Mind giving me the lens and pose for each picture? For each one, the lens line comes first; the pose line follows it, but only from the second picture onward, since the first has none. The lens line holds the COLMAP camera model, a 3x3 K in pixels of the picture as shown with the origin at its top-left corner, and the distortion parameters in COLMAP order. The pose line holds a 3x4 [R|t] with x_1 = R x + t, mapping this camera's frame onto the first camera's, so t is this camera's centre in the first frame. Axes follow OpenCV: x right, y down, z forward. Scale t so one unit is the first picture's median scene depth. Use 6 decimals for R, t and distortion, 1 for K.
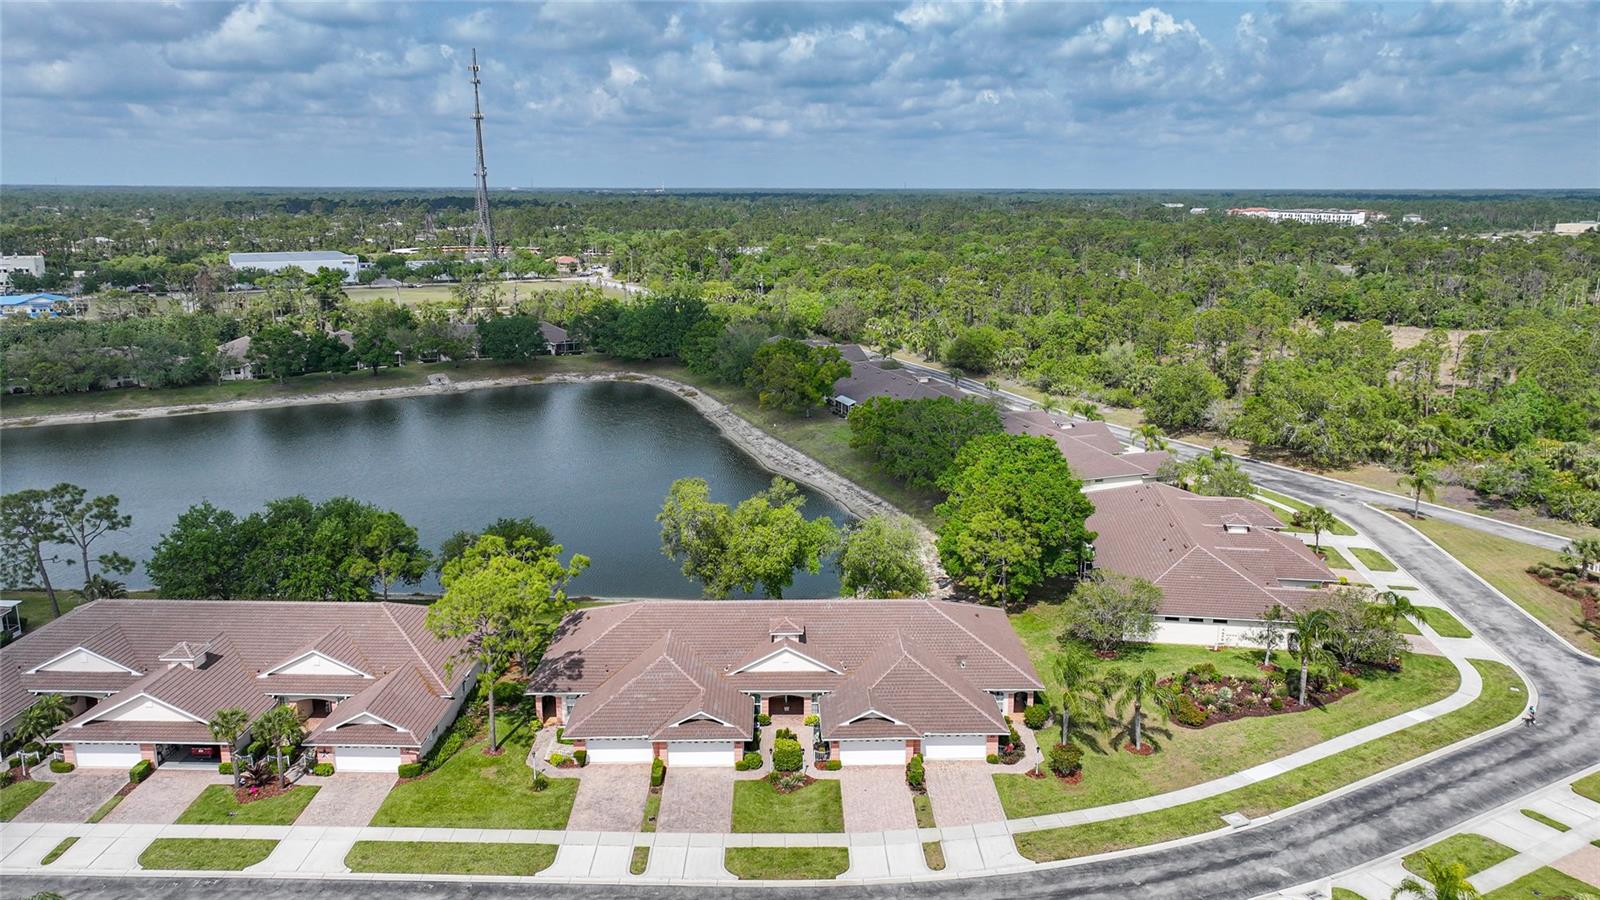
lens RADIAL K [[1134.5, 0, 797.7], [0, 1134.5, 445.9], [0, 0, 1]] dist [-0.011544, 0.026949]
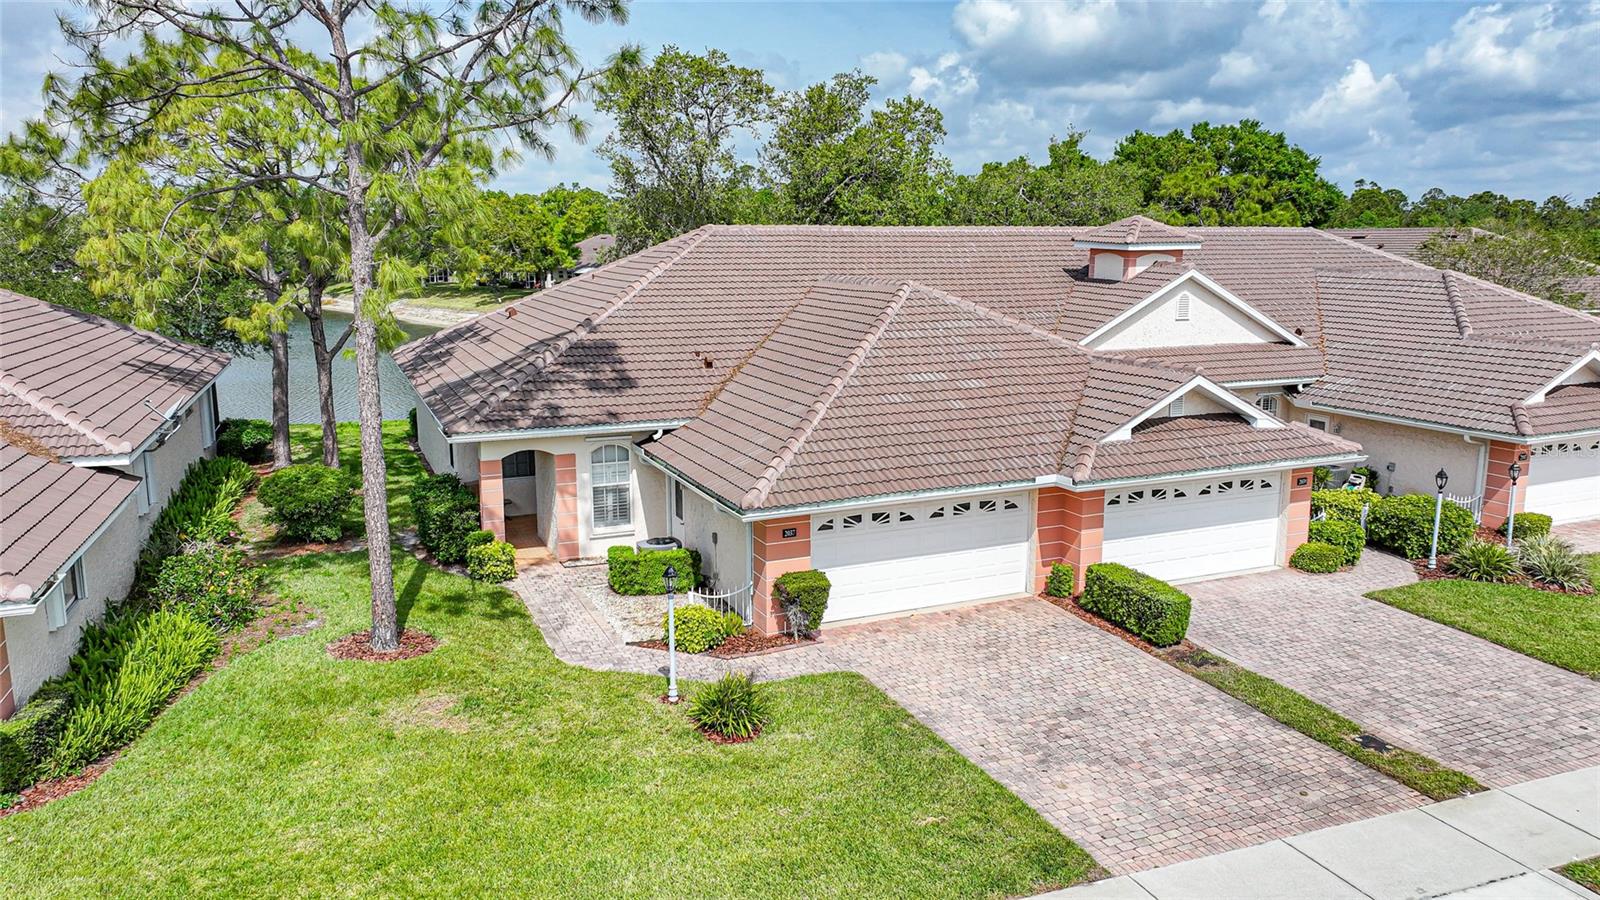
lens RADIAL K [[1134.5, 0, 800.4], [0, 1134.5, 453.4], [0, 0, 1]] dist [-0.011544, 0.026949]
pose [[0.921412, -0.071697, 0.381916, -0.247281], [0.087747, 0.995835, -0.024749, 0.219105], [-0.378551, 0.056316, 0.923866, 0.680648]]
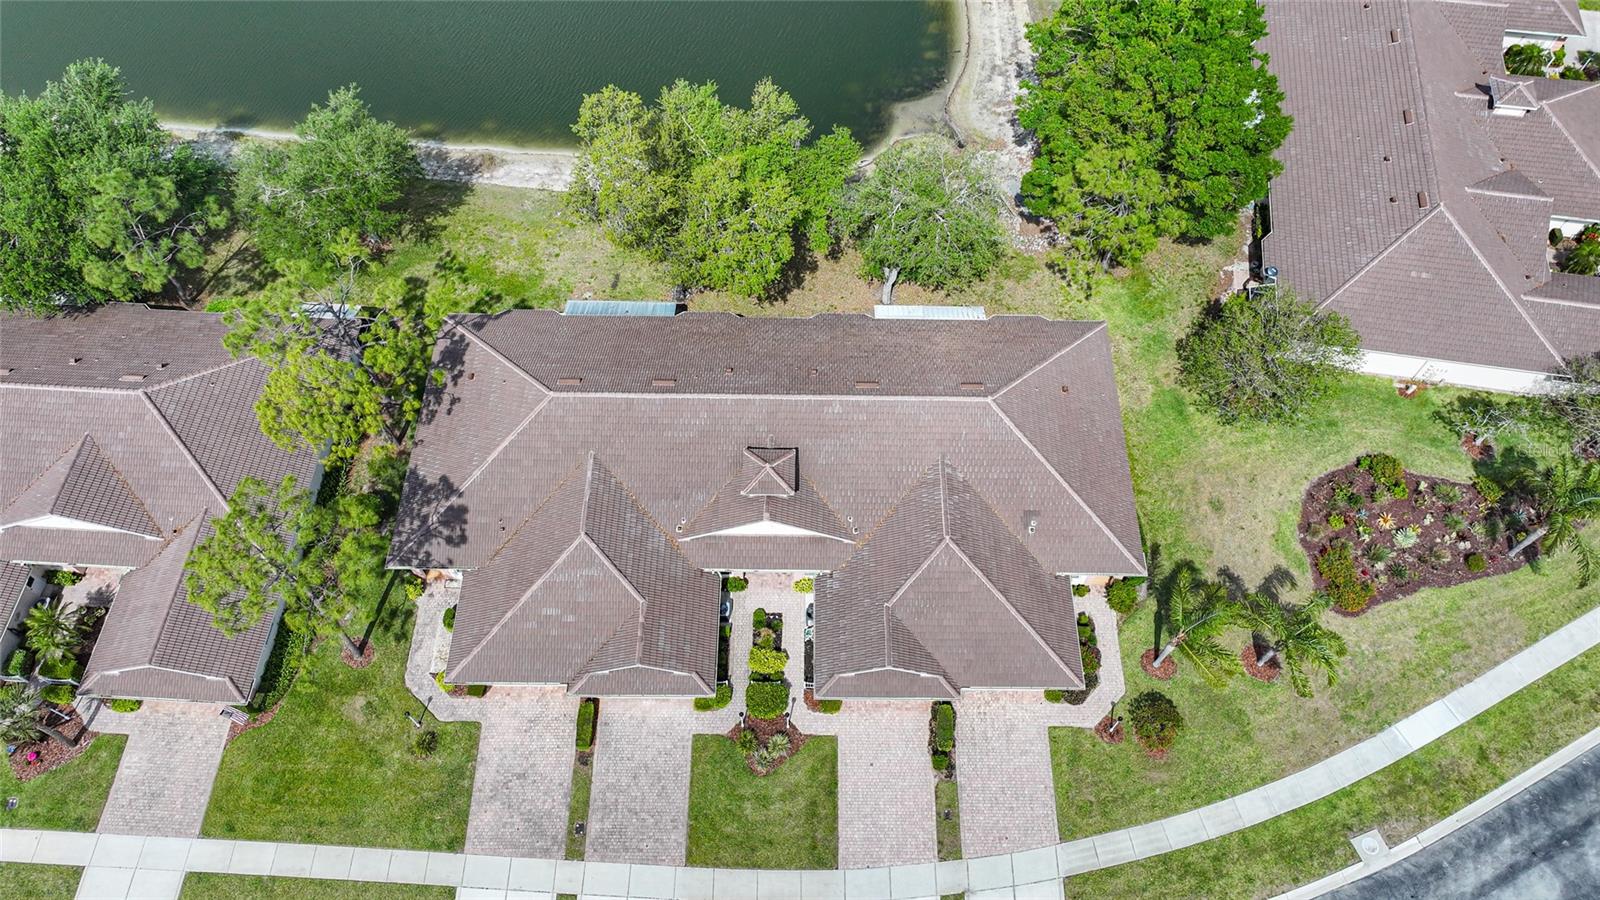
lens RADIAL K [[1134.5, 0, 799.1], [0, 1134.5, 442.9], [0, 0, 1]] dist [-0.011544, 0.026949]
pose [[0.999669, 0.023886, -0.009595, 0.013023], [-0.009707, 0.695030, 0.718915, -0.307654], [0.023840, -0.718584, 0.695032, 0.542462]]
